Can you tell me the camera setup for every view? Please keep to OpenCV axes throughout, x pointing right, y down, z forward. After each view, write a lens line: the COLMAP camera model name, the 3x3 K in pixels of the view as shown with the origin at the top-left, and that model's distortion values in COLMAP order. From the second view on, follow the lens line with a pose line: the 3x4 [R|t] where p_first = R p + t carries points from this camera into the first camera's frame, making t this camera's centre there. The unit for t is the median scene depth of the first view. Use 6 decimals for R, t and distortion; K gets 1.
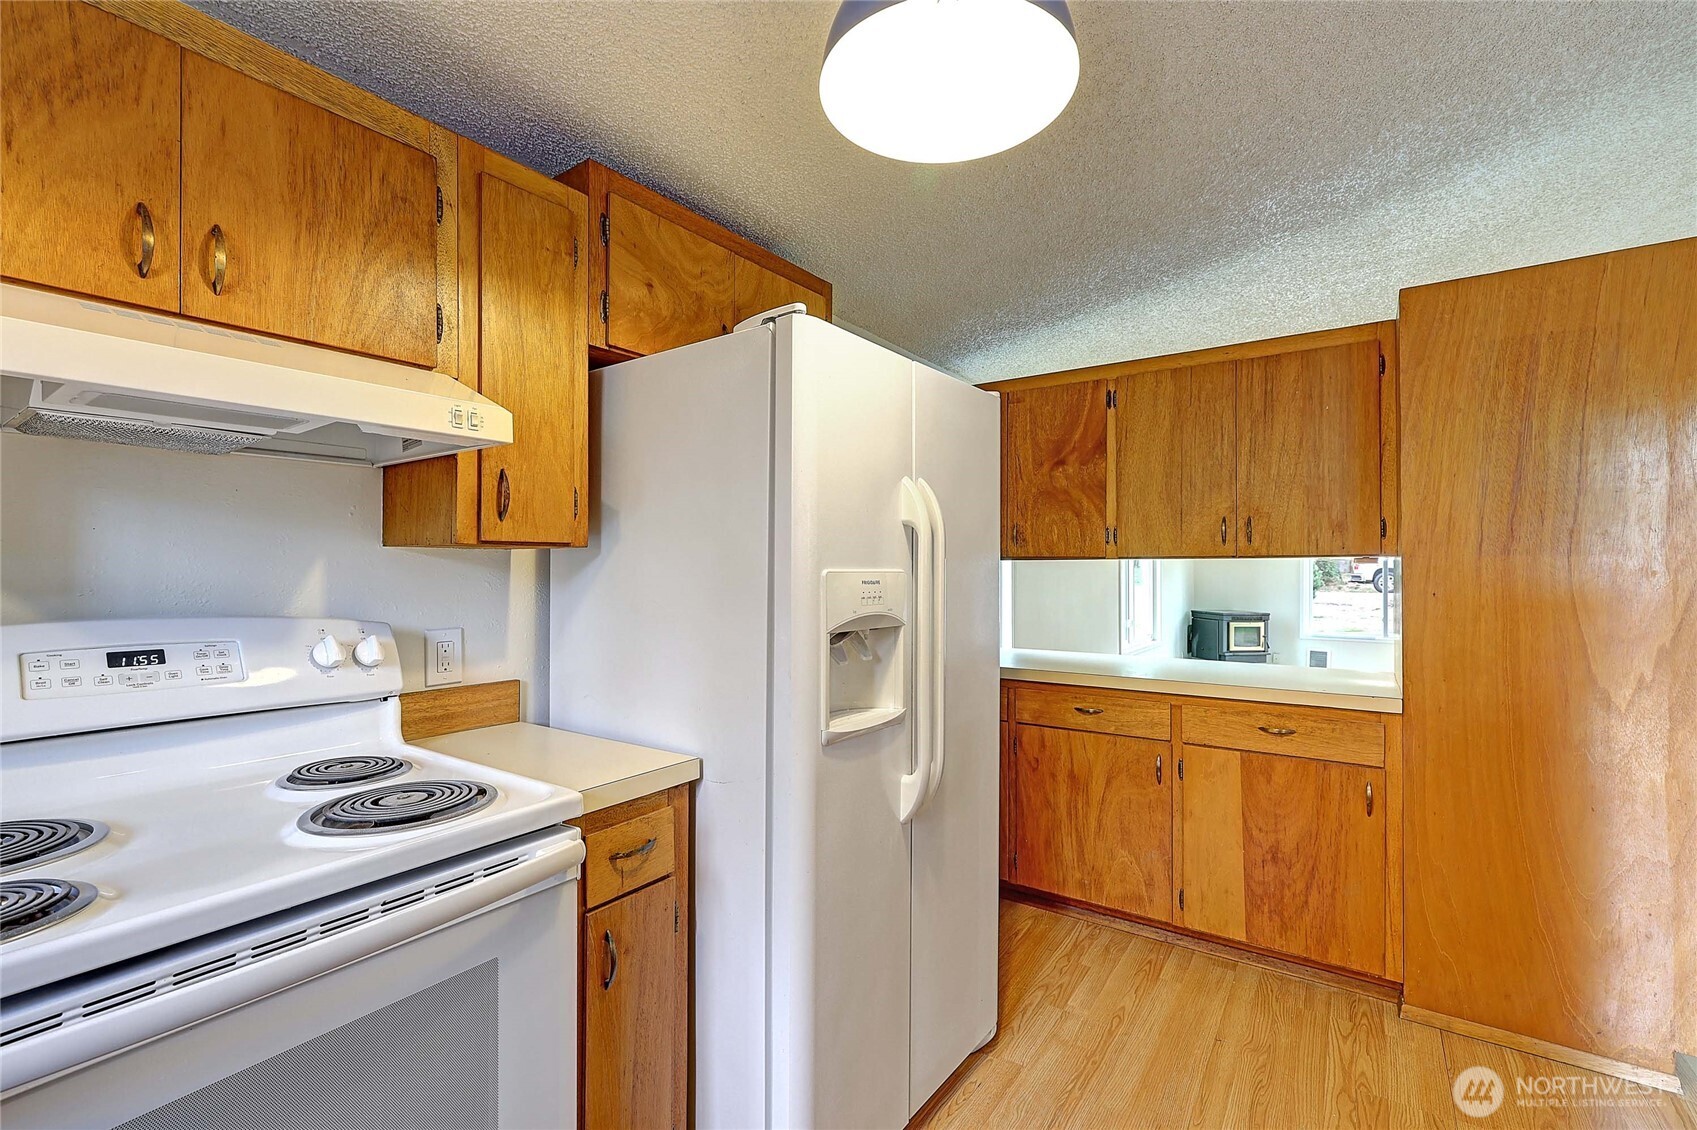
lens RADIAL K [[771.0, 0, 854.4], [0, 771.0, 568.0], [0, 0, 1]] dist [0.001423, 0.000027]
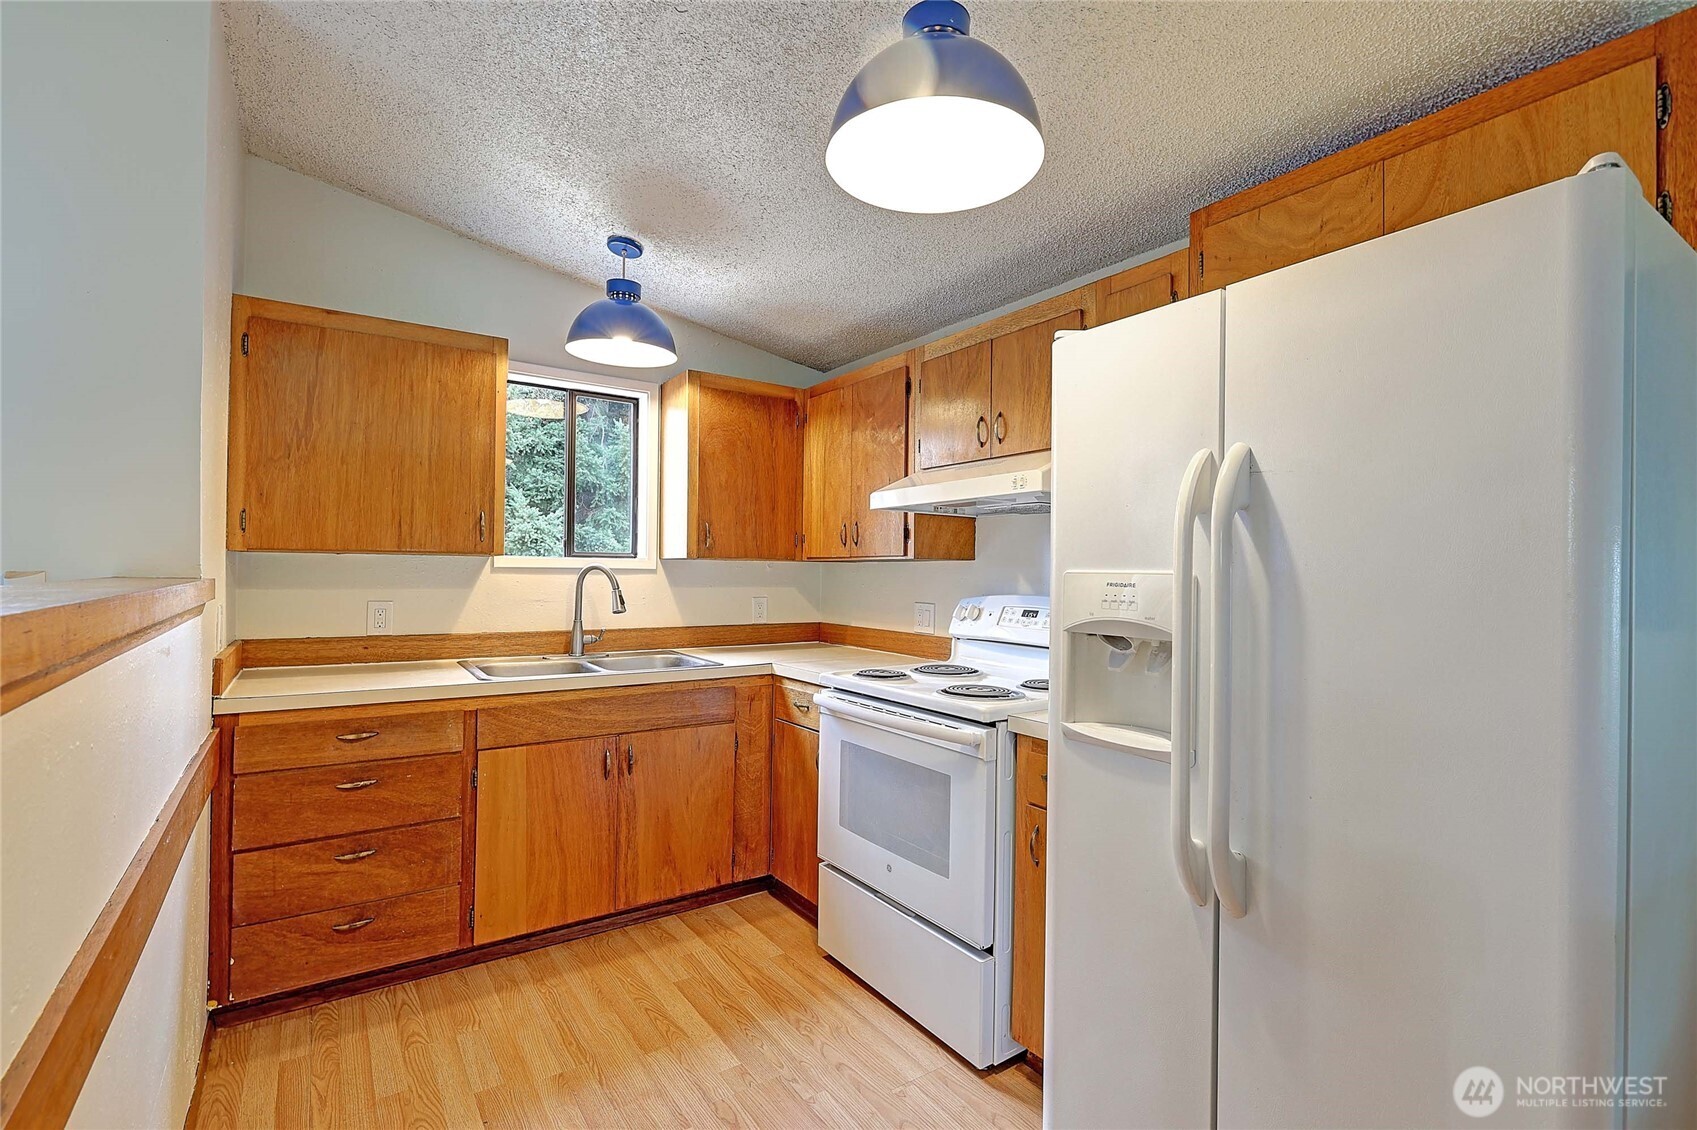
lens RADIAL K [[771.0, 0, 852.5], [0, 771.0, 568.2], [0, 0, 1]] dist [0.001423, 0.000027]
pose [[-0.367290, -0.010621, -0.930046, 0.984046], [-0.009681, 0.999924, -0.007596, 0.009017], [0.930056, 0.006214, -0.367365, 1.048671]]
